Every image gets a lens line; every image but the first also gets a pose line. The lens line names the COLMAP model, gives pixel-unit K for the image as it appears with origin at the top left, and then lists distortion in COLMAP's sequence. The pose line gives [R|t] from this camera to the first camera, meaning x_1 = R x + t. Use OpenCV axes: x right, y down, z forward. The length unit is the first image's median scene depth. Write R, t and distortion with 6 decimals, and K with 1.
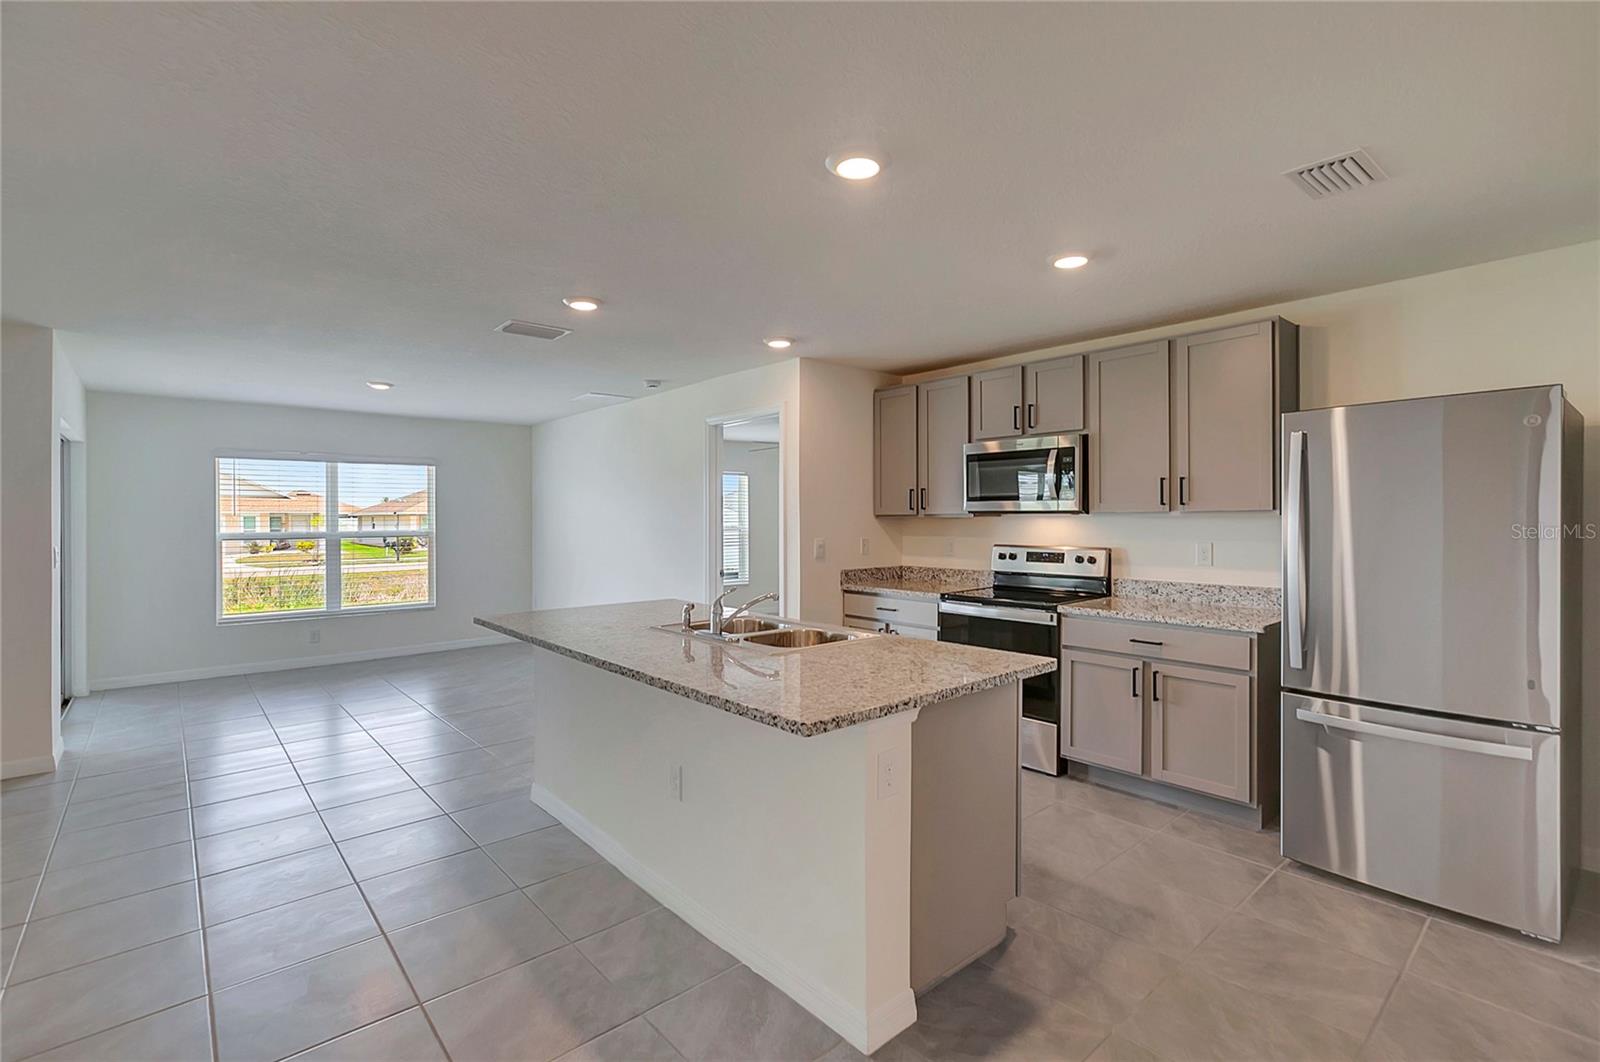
lens RADIAL K [[742.5, 0, 796.2], [0, 742.5, 505.8], [0, 0, 1]] dist [-0.023423, 0.000092]
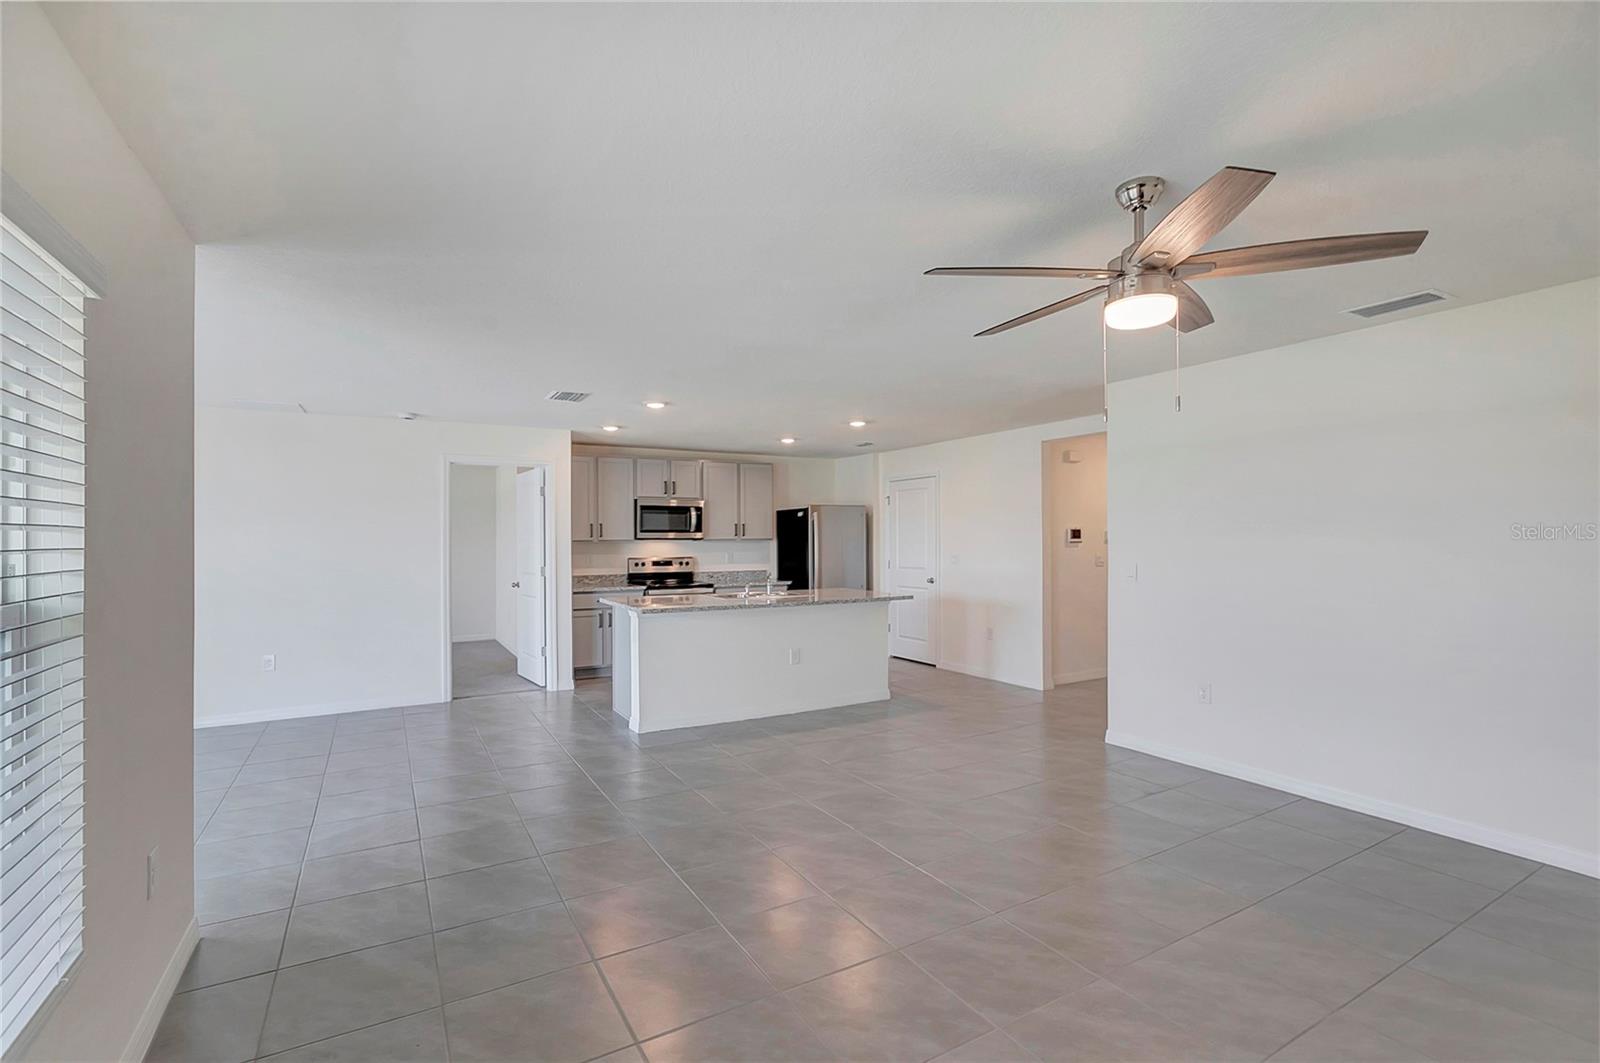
lens RADIAL K [[719.7, 0, 789.7], [0, 719.7, 539.9], [0, 0, 1]] dist [-0.009357, 0.000636]
pose [[0.198354, 0.002163, 0.980128, -1.276615], [-0.009143, 0.999958, -0.000357, 0.008066], [-0.980088, -0.008891, 0.198366, 0.317989]]
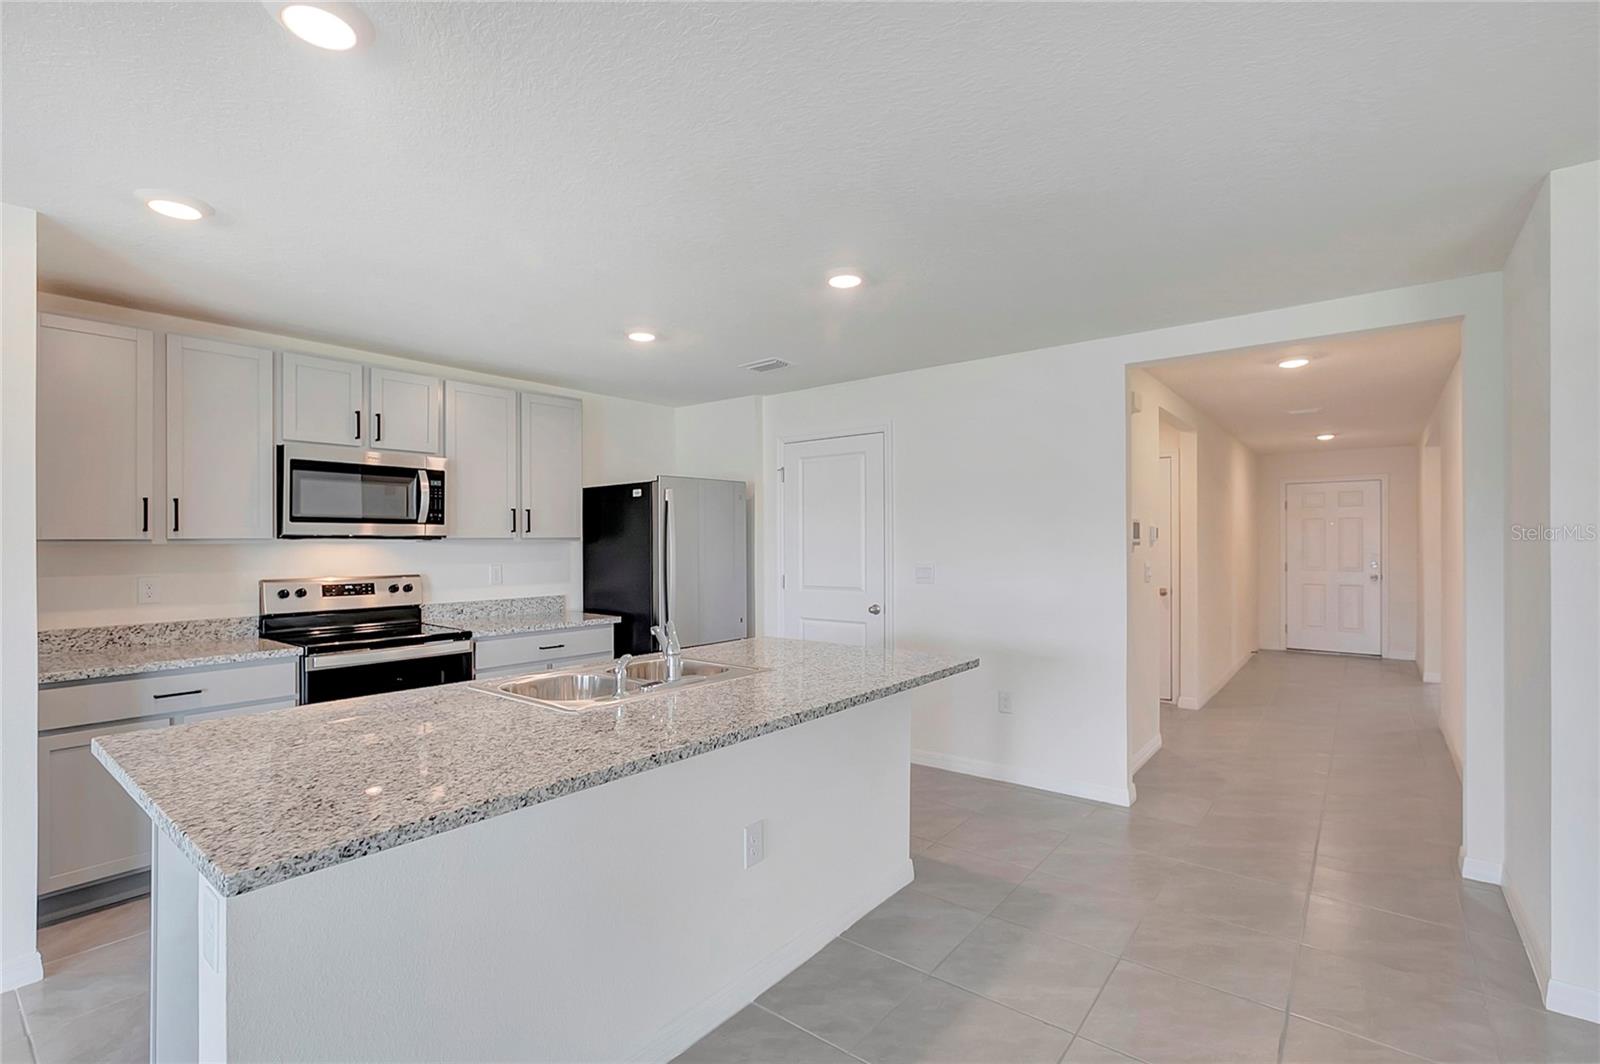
lens RADIAL K [[719.7, 0, 789.7], [0, 719.7, 540.4], [0, 0, 1]] dist [-0.009357, 0.000636]
pose [[-0.171603, 0.008101, 0.985133, -0.541522], [-0.007448, 0.999927, -0.009520, 0.015145], [-0.985138, -0.008971, -0.171530, 0.603490]]
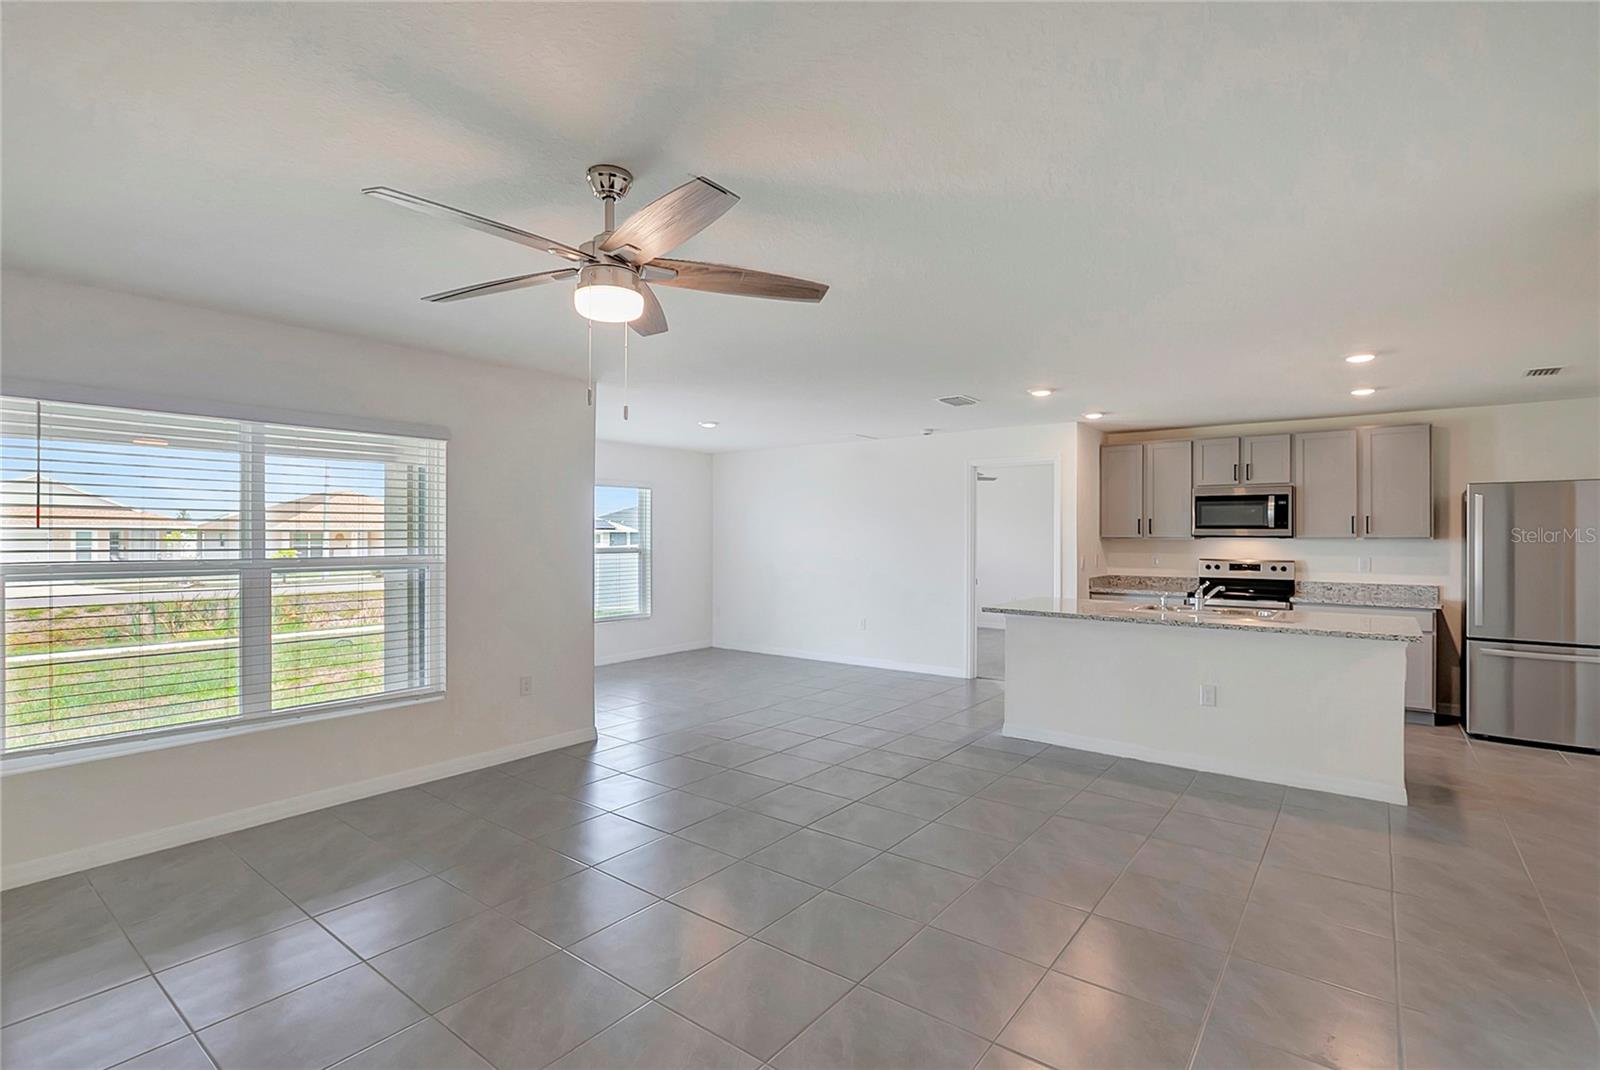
lens RADIAL K [[765.6, 0, 825.9], [0, 765.6, 528.9], [0, 0, 1]] dist [0.000834, 0.000440]
pose [[0.974801, 0.010278, 0.222838, -0.770356], [-0.011607, 0.999922, 0.004654, -0.004157], [-0.222773, -0.007124, 0.974844, -0.280399]]
